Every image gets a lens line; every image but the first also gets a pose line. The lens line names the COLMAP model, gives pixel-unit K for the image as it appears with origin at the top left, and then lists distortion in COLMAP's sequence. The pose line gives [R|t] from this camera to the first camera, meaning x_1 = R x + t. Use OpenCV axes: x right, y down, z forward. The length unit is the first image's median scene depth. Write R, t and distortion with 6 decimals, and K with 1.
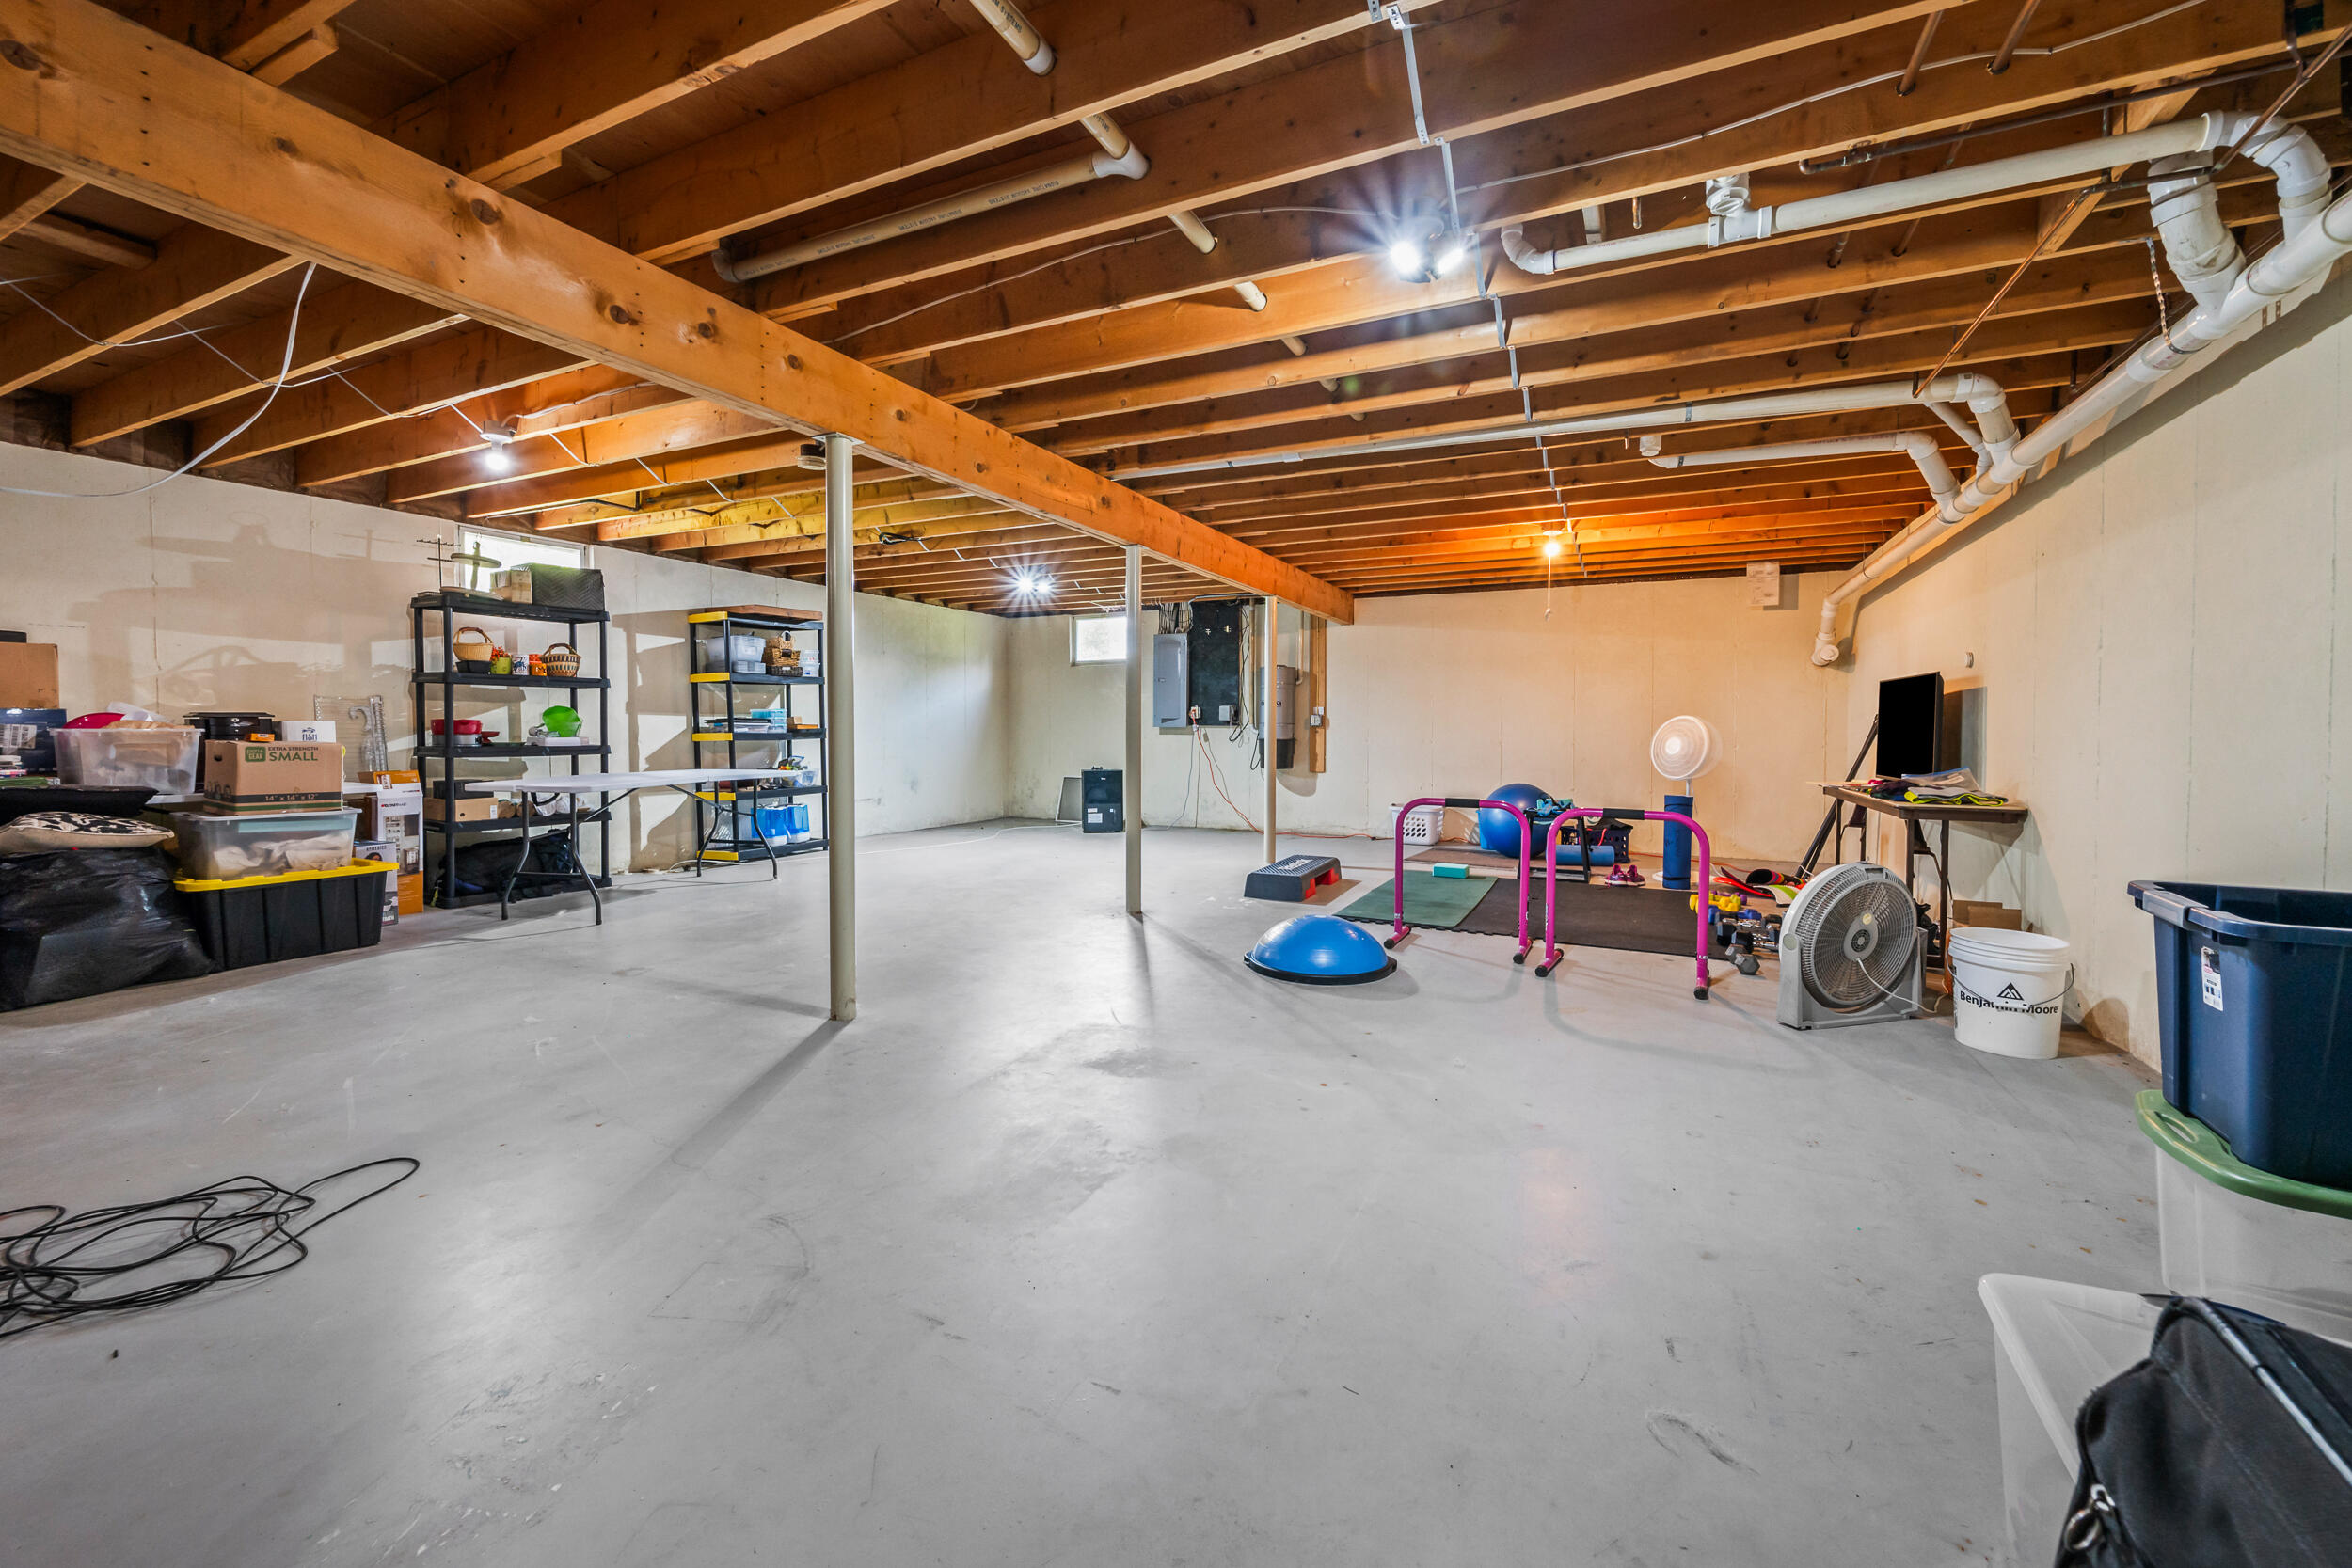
lens RADIAL K [[946.7, 0, 1166.9], [0, 946.7, 725.7], [0, 0, 1]] dist [-0.000221, -0.000025]
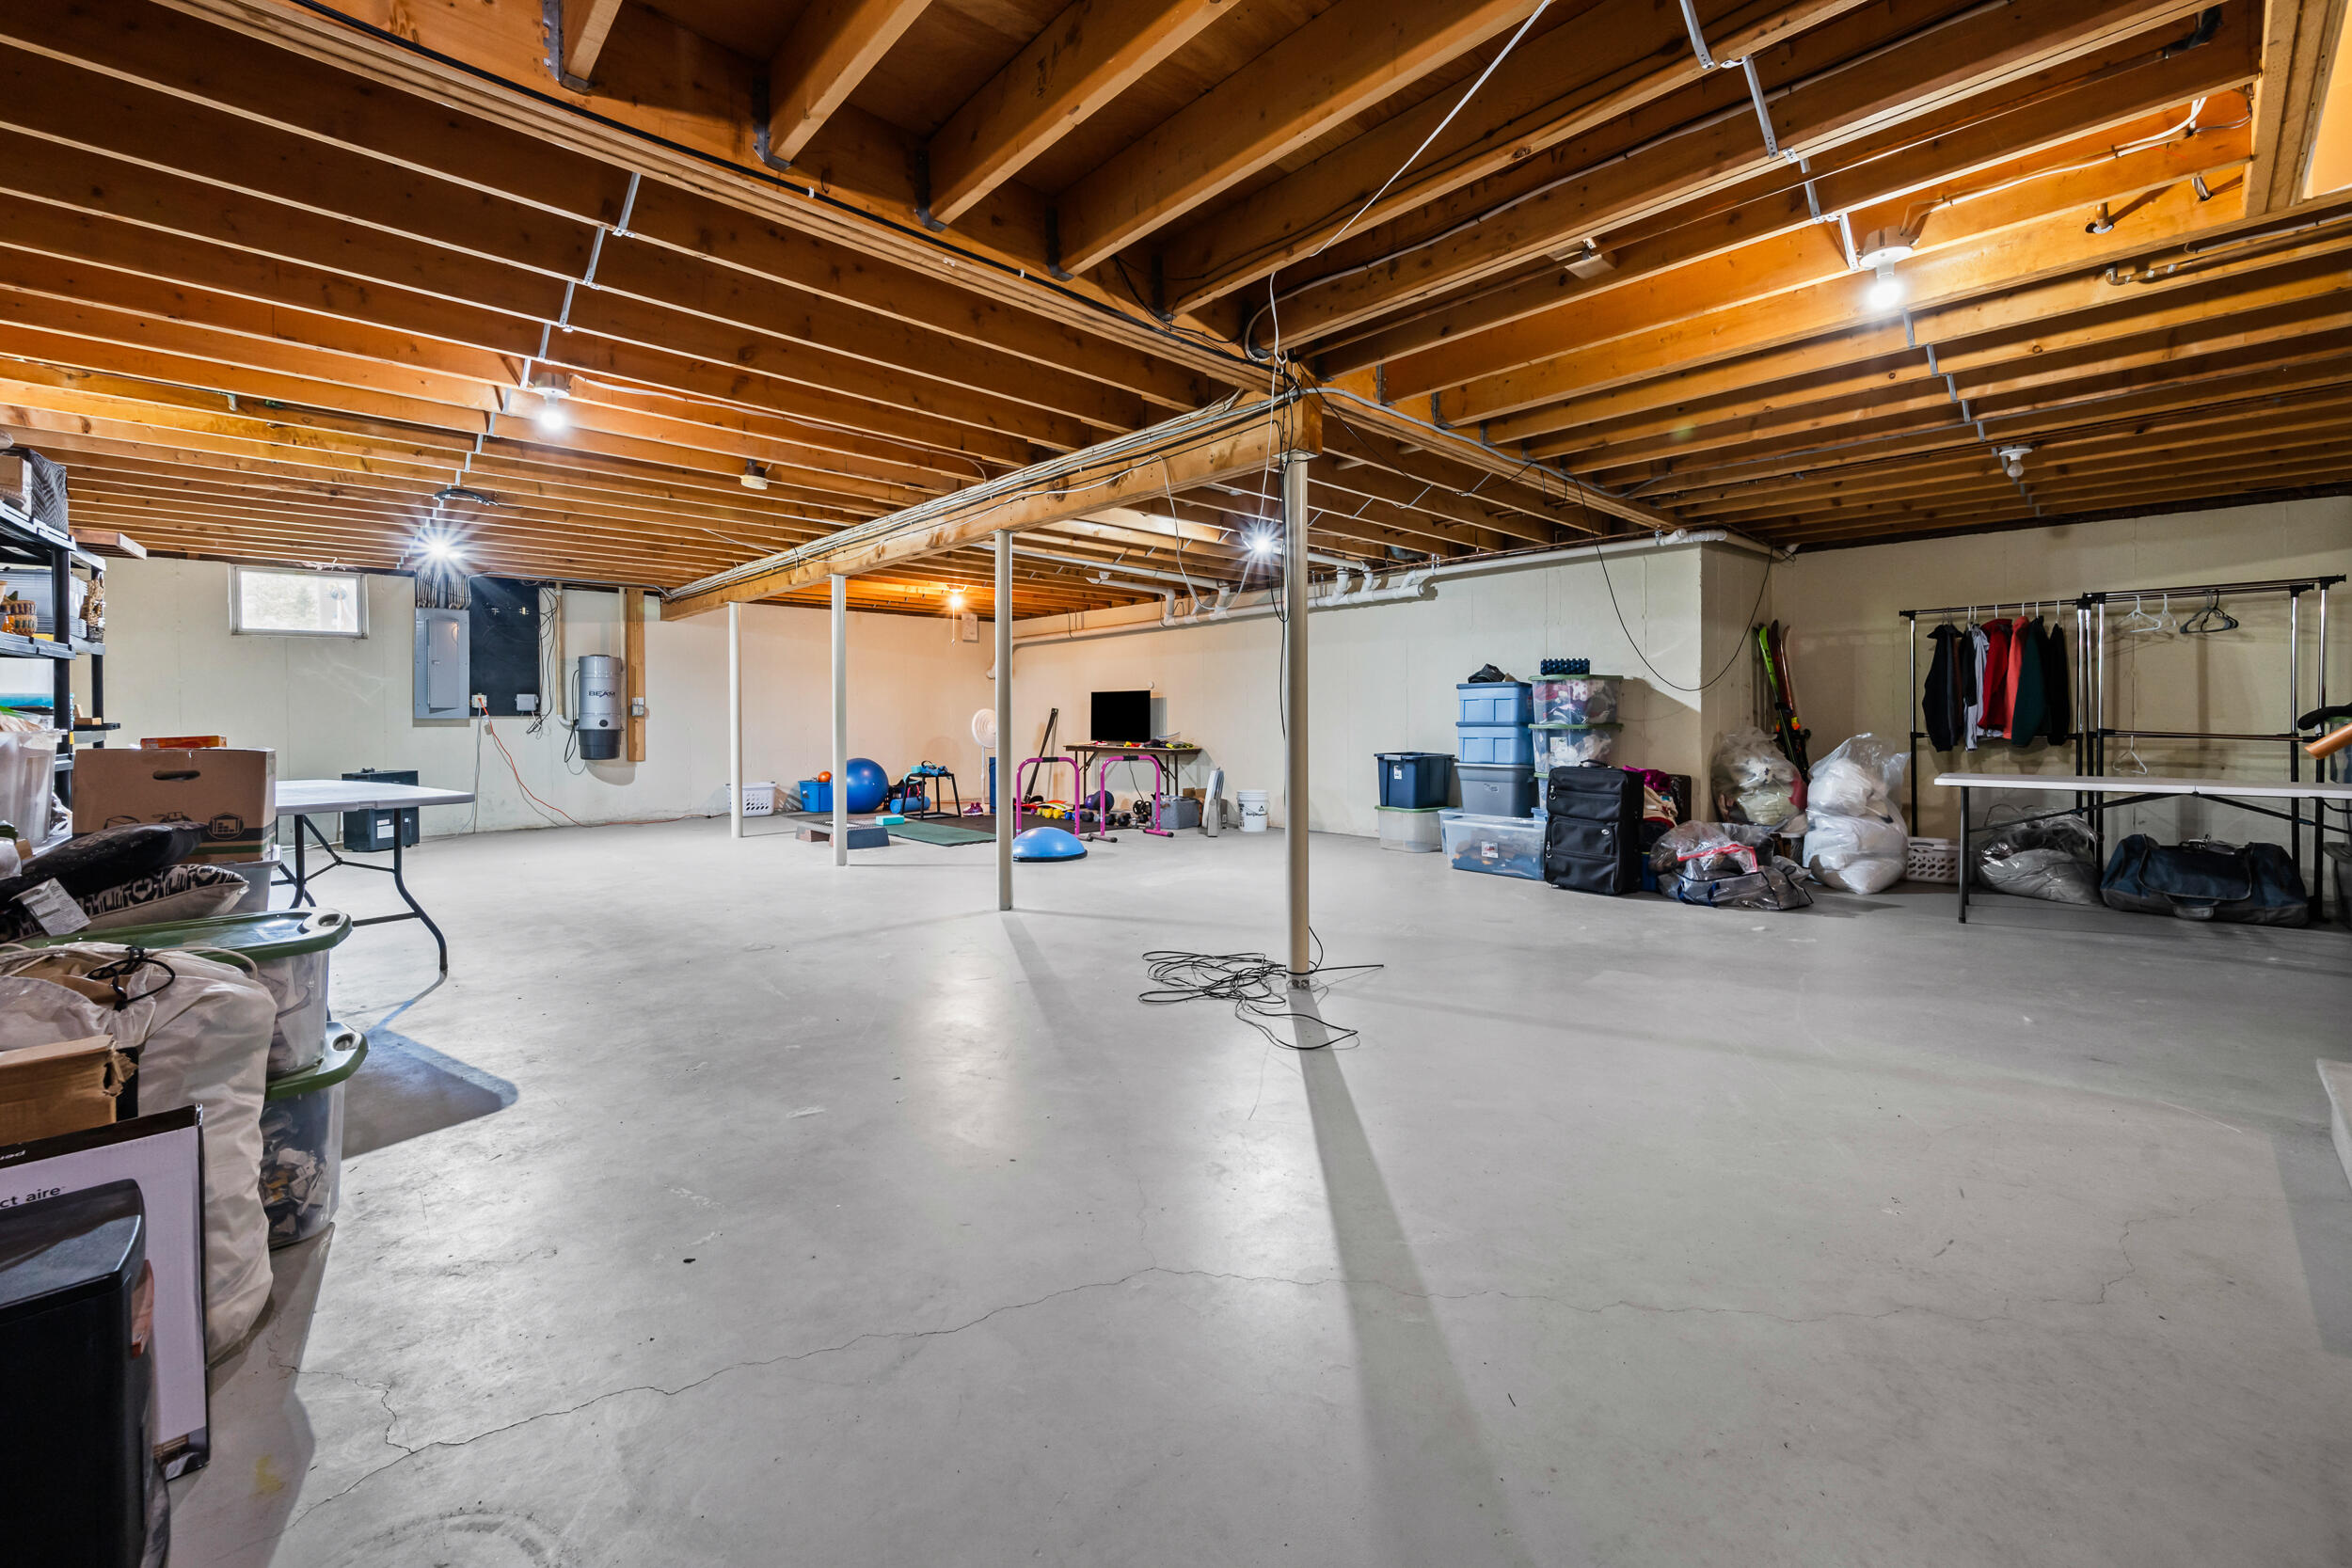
lens RADIAL K [[946.7, 0, 1166.9], [0, 946.7, 725.7], [0, 0, 1]] dist [-0.000221, -0.000025]
pose [[0.350932, -0.013270, 0.936307, -0.601079], [0.002796, 0.999910, 0.013124, -0.001112], [-0.936397, -0.001988, 0.350938, 0.096774]]
